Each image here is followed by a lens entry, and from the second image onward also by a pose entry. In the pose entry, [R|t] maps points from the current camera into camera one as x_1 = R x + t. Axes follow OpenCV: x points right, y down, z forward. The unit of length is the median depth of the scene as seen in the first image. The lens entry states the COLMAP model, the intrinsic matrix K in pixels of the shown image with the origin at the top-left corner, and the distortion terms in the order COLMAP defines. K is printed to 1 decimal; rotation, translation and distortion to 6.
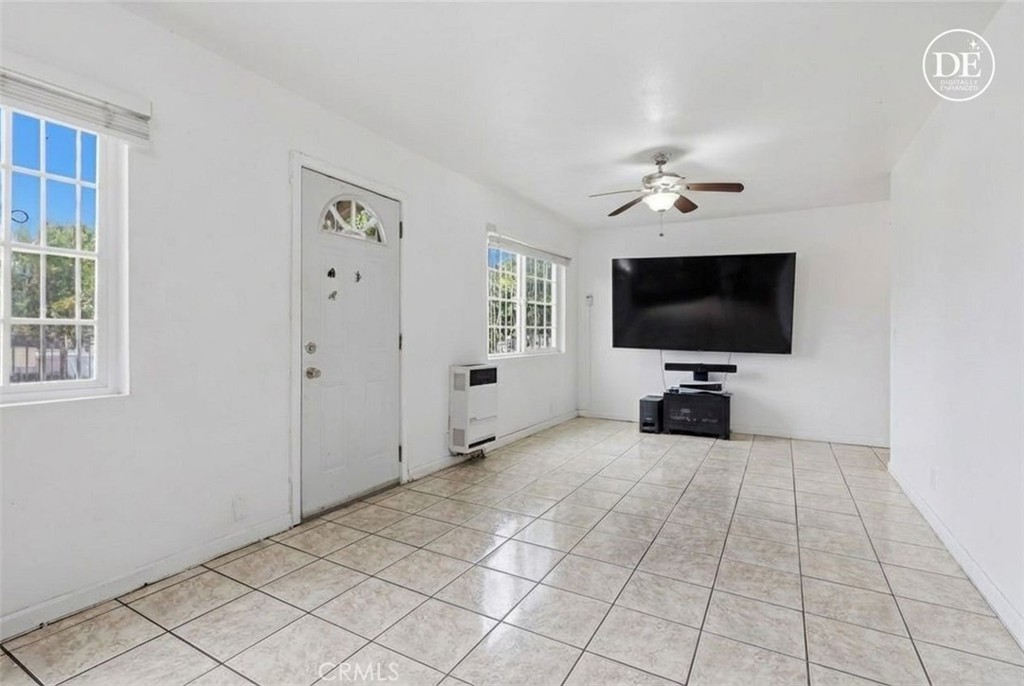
lens RADIAL K [[494.4, 0, 504.9], [0, 494.4, 339.7], [0, 0, 1]] dist [-0.001490, 0.000169]
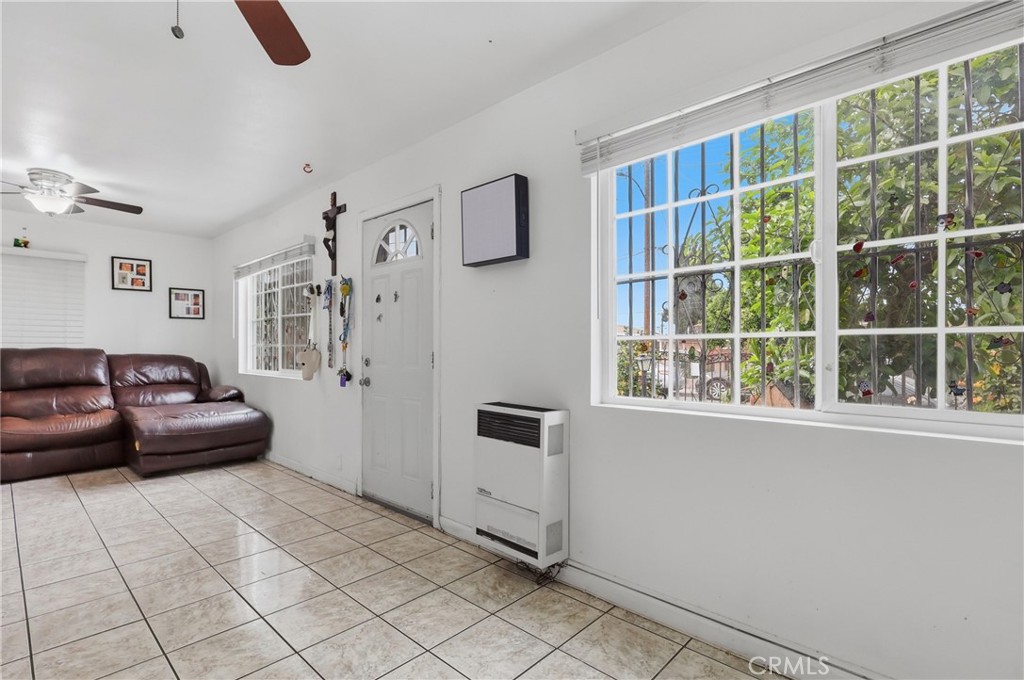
lens RADIAL K [[494.4, 0, 505.1], [0, 494.4, 338.8], [0, 0, 1]] dist [-0.001490, 0.000169]
pose [[-0.254368, -0.011271, -0.967042, 0.667336], [-0.004327, 0.999935, -0.010517, -0.028040], [0.967098, 0.001510, -0.254400, 1.506030]]
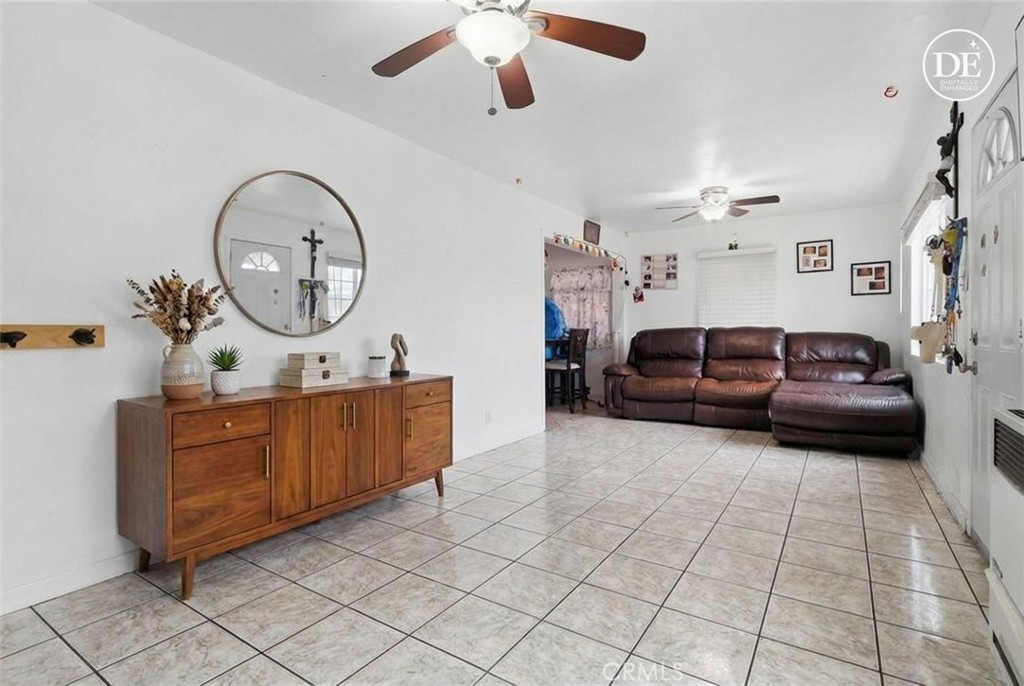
lens RADIAL K [[494.4, 0, 508.2], [0, 494.4, 345.3], [0, 0, 1]] dist [-0.001490, 0.000169]
pose [[-0.997170, 0.015157, 0.073635, 0.305527], [0.017427, 0.999389, 0.030286, -0.014094], [-0.073131, 0.031484, -0.996825, 1.719657]]
